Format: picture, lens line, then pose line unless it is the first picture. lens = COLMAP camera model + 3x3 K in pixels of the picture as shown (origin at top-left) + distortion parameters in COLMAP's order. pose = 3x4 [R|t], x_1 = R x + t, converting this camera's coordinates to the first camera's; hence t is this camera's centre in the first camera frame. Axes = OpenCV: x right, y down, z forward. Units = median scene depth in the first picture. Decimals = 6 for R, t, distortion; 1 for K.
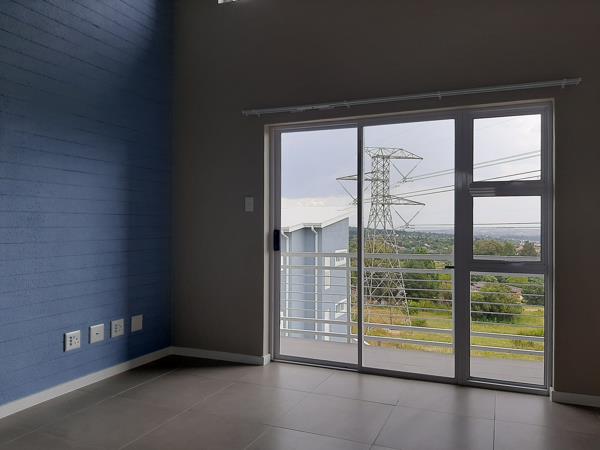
lens RADIAL K [[488.8, 0, 300.0], [0, 488.8, 225.0], [0, 0, 1]] dist [0.081115, -0.143361]
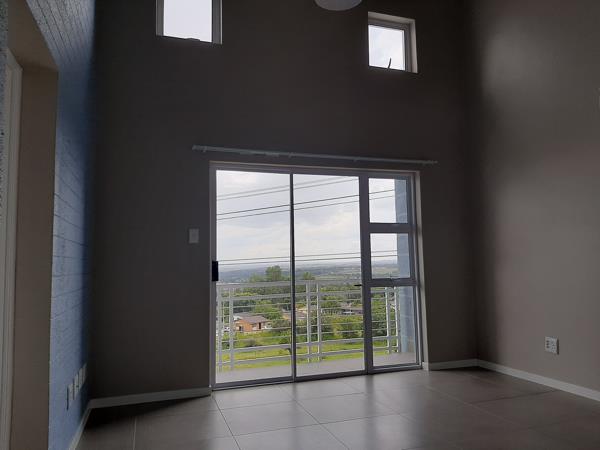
lens RADIAL K [[466.3, 0, 300.0], [0, 466.3, 225.0], [0, 0, 1]] dist [0.071683, -0.126862]
pose [[0.747691, 0.037804, 0.662970, -0.654821], [0.023105, 0.996293, -0.082868, 0.023109], [-0.663645, 0.077277, 0.744045, 0.146285]]
